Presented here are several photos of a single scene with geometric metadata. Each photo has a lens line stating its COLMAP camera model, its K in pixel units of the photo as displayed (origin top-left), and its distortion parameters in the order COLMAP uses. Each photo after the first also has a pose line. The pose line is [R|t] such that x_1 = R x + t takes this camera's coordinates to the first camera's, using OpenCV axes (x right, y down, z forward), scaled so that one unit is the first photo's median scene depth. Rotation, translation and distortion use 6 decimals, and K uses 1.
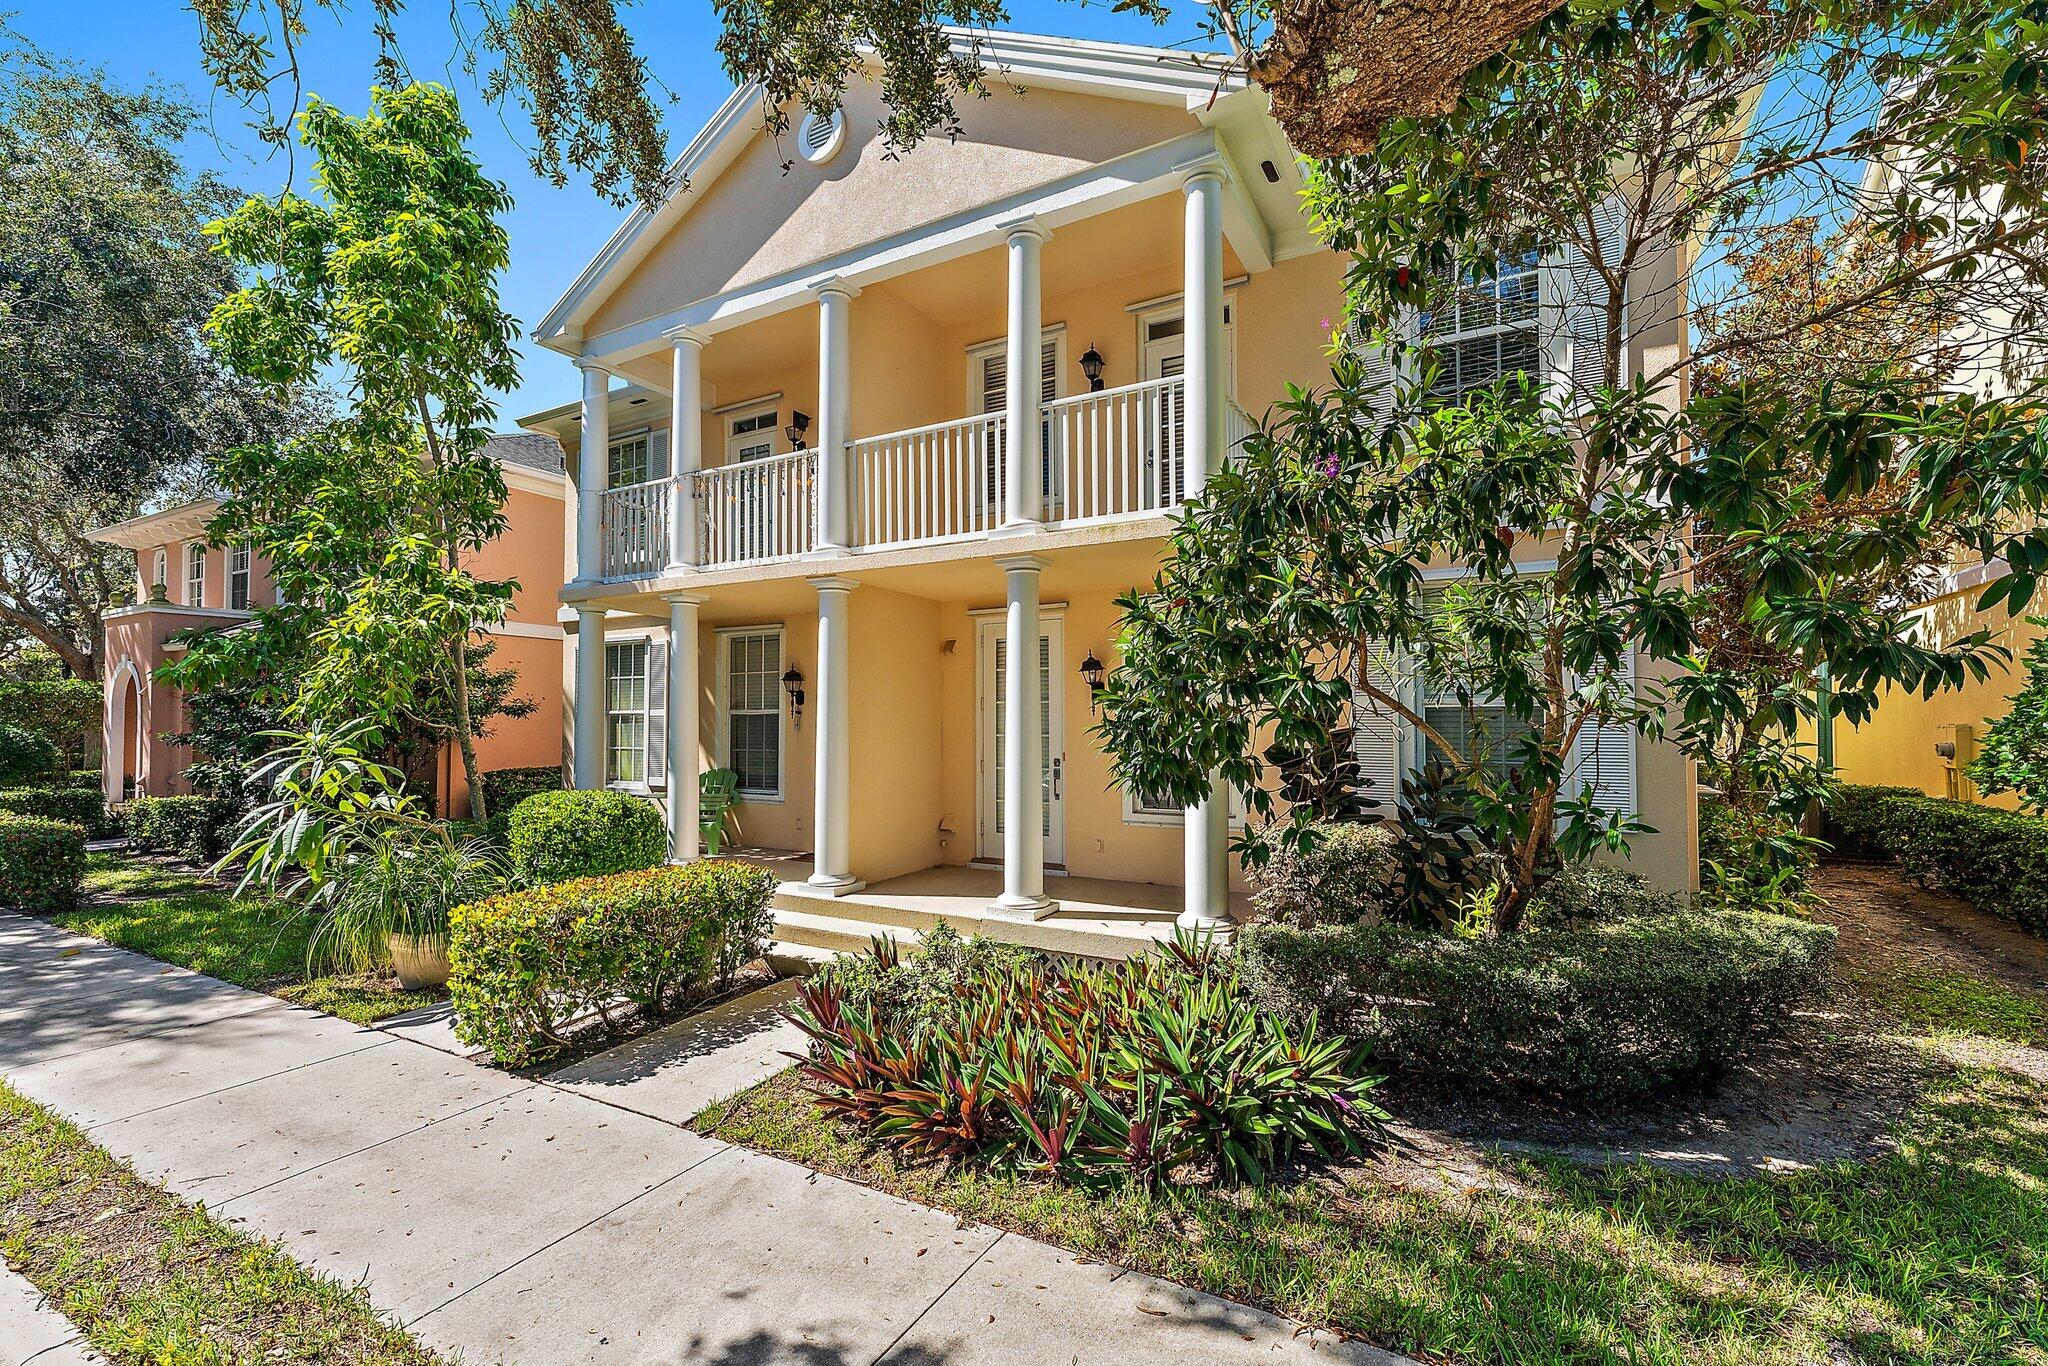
lens RADIAL K [[845.2, 0, 1024.5], [0, 845.2, 691.6], [0, 0, 1]] dist [0.002643, -0.000118]
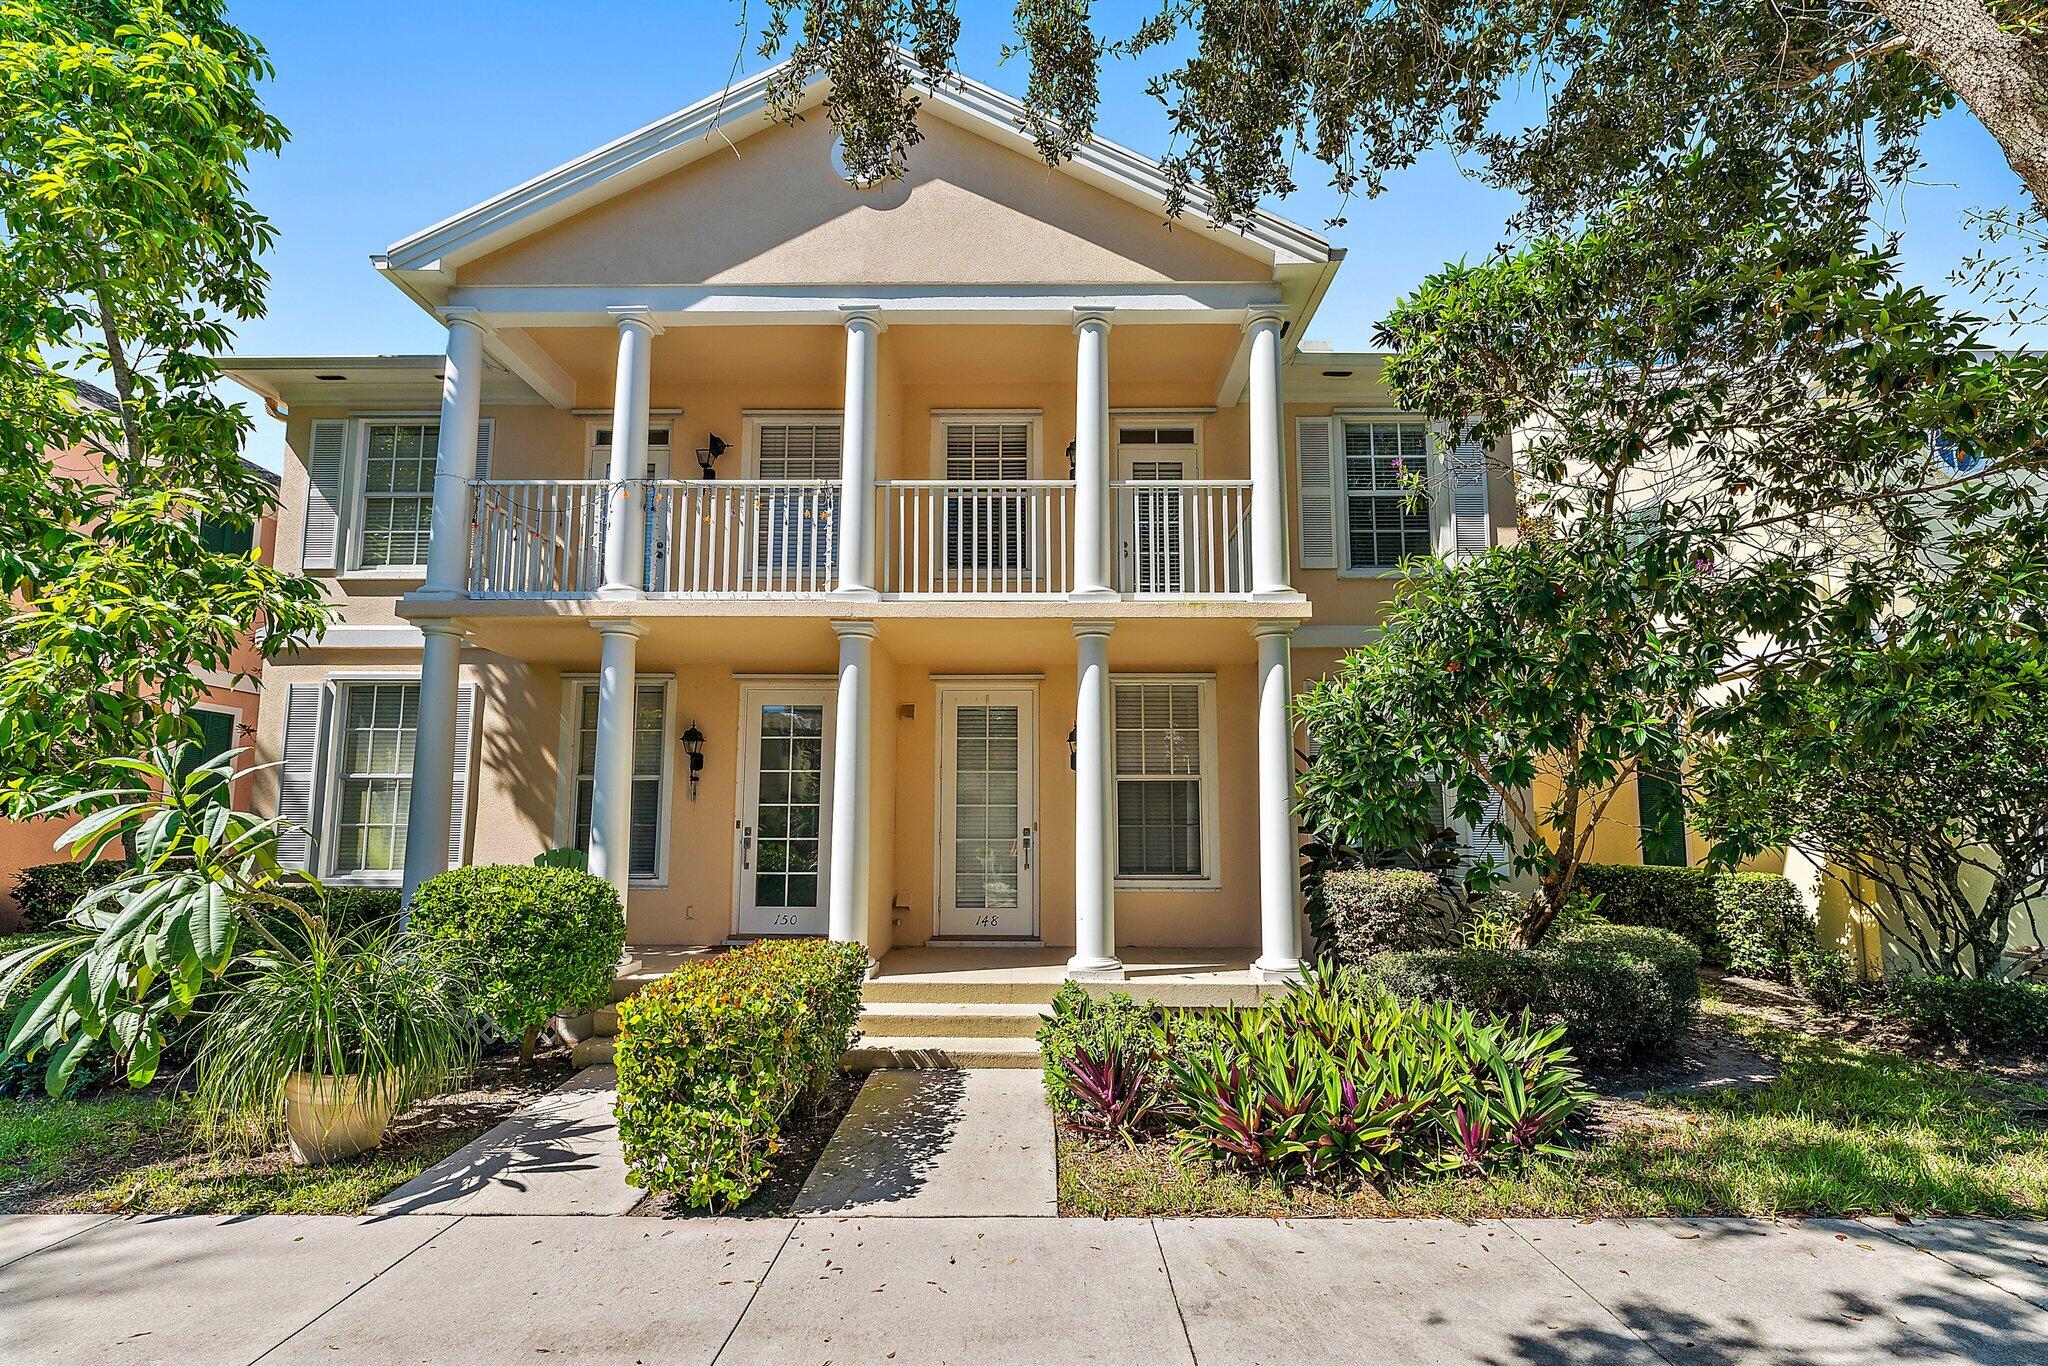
lens RADIAL K [[844.1, 0, 1021.6], [0, 844.1, 732.2], [0, 0, 1]] dist [0.002835, 0.000461]
pose [[0.884329, 0.057782, 0.463275, -0.548149], [-0.020804, 0.996203, -0.084541, 0.061891], [-0.466401, 0.065124, 0.882173, 0.146304]]
